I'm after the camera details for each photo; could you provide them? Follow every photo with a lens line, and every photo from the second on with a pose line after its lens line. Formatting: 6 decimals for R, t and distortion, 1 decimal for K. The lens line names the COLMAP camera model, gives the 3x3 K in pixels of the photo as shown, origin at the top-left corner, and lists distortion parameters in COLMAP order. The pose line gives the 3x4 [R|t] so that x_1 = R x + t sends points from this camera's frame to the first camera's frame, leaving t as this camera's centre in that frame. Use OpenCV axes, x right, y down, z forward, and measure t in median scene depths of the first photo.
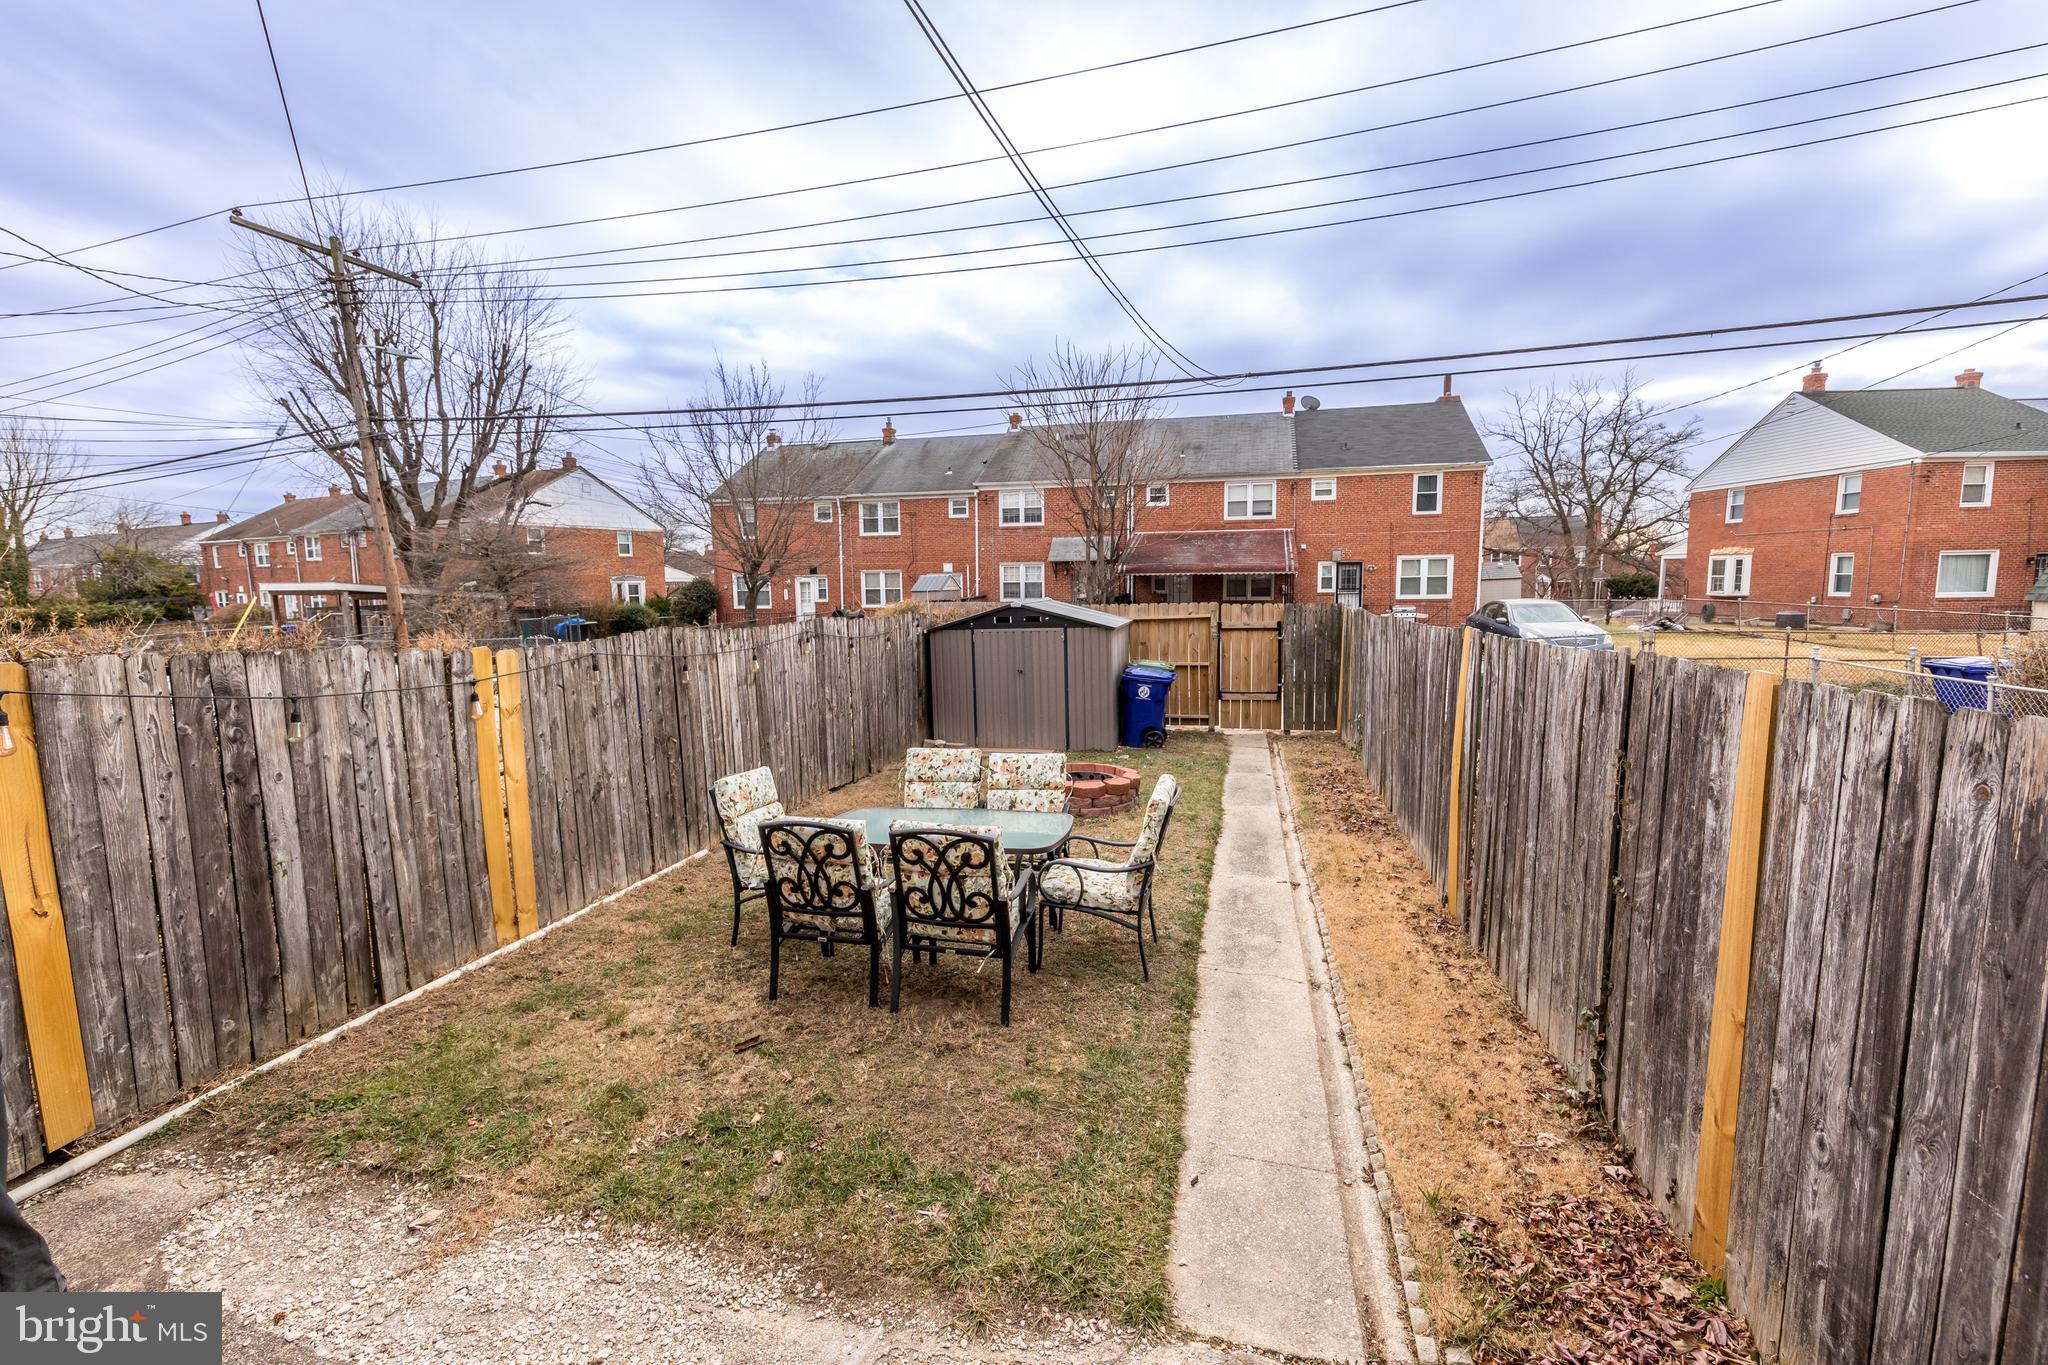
lens RADIAL K [[838.6, 0, 1024.0], [0, 838.6, 682.5], [0, 0, 1]] dist [0.013852, -0.000007]
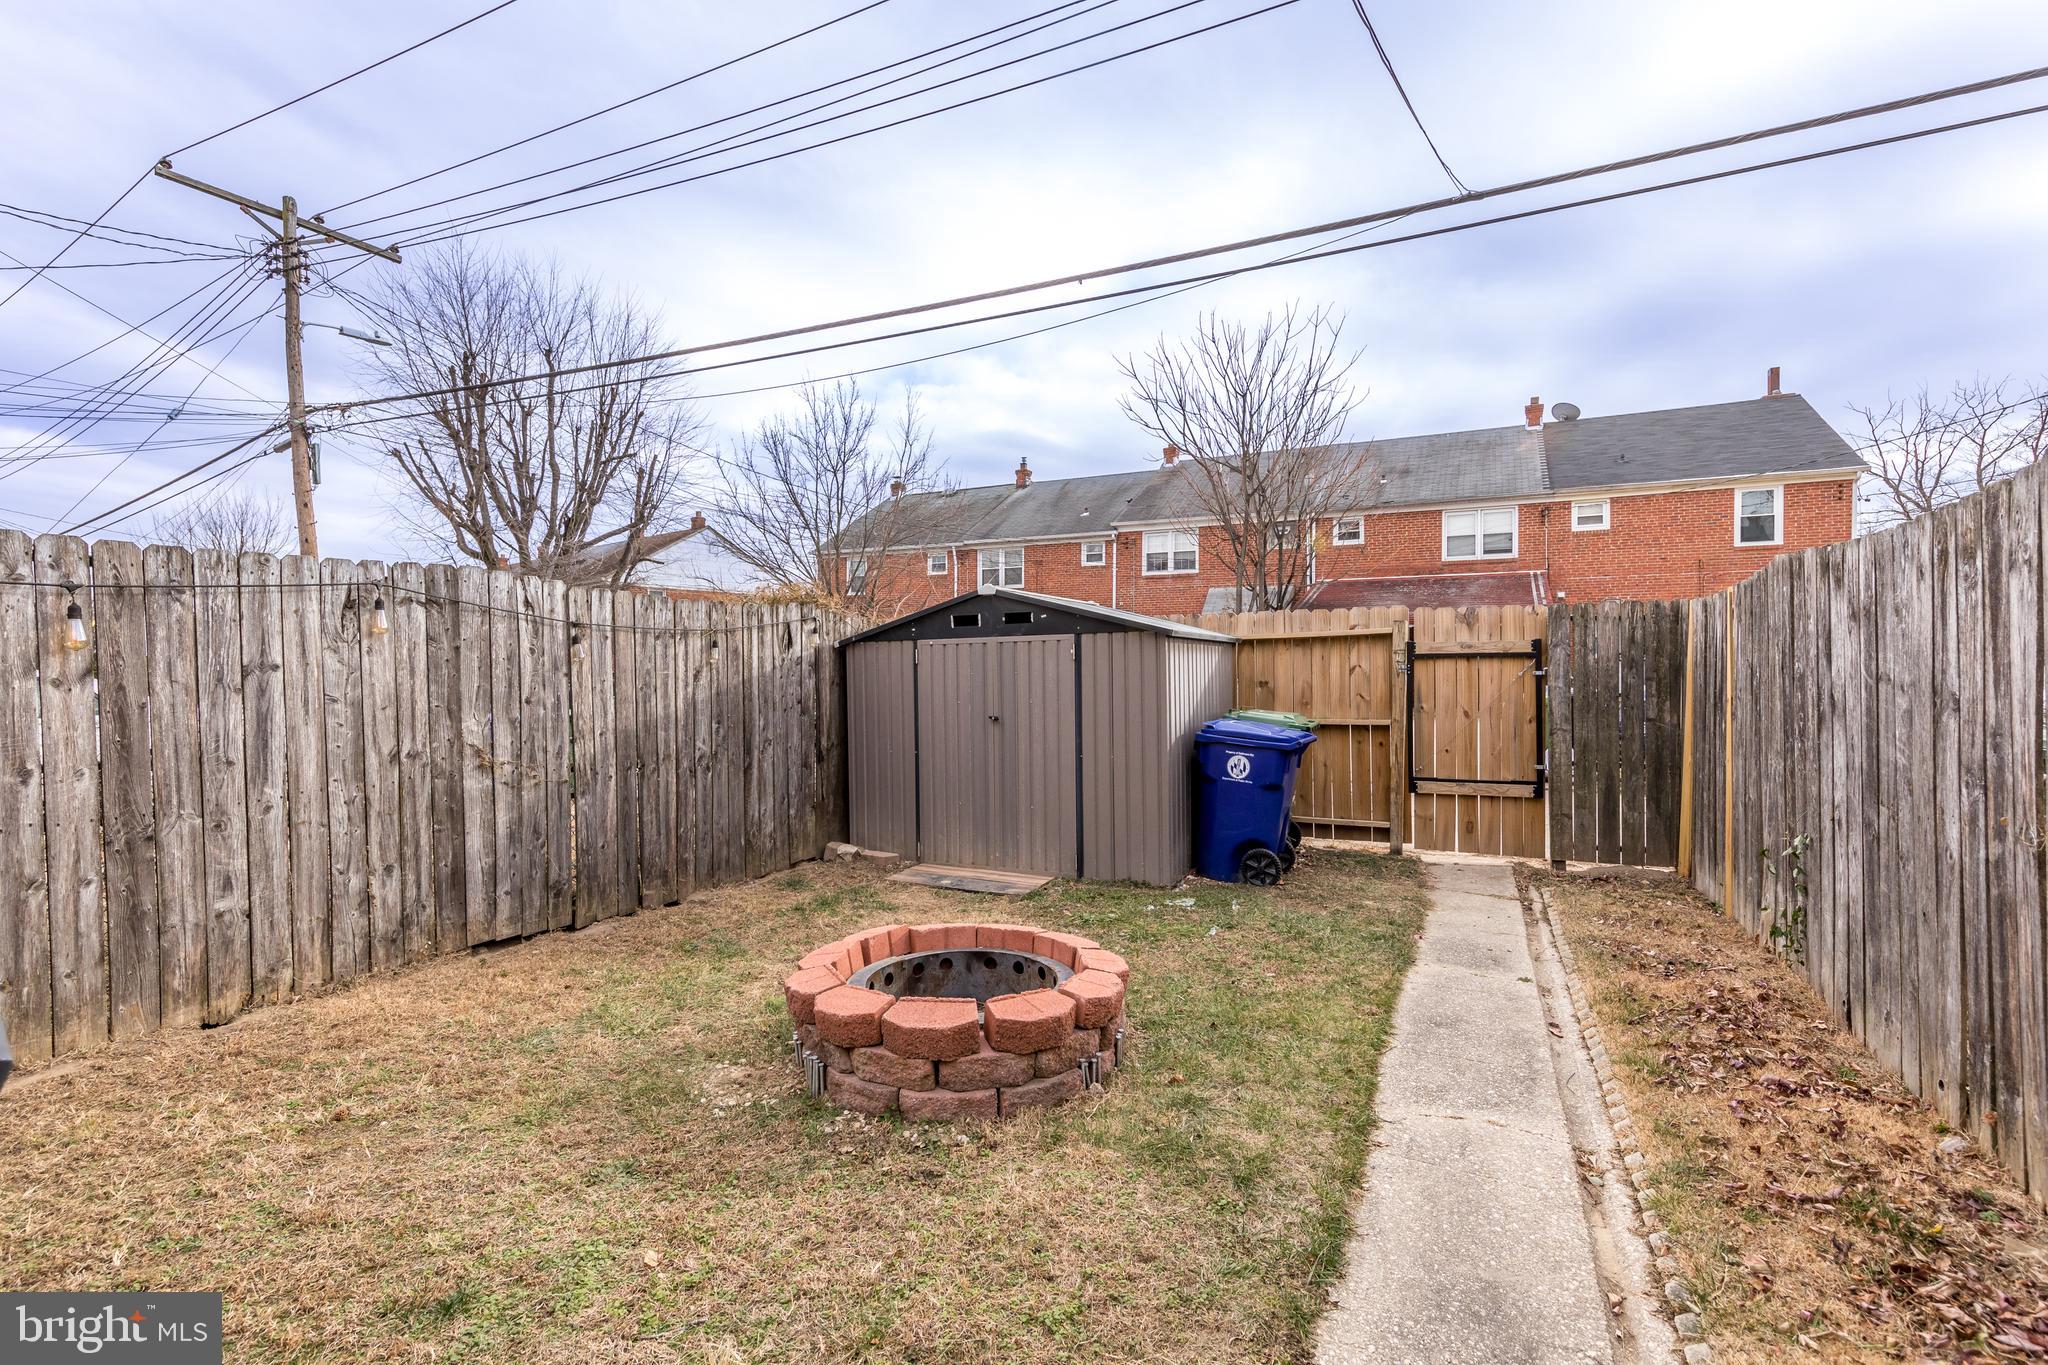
lens RADIAL K [[919.2, 0, 1017.6], [0, 919.2, 680.3], [0, 0, 1]] dist [0.011049, -0.000889]
pose [[0.978561, 0.015398, -0.205379, 0.088273], [-0.036360, 0.994455, -0.098681, 0.013034], [0.202720, 0.104033, 0.973695, 0.312773]]
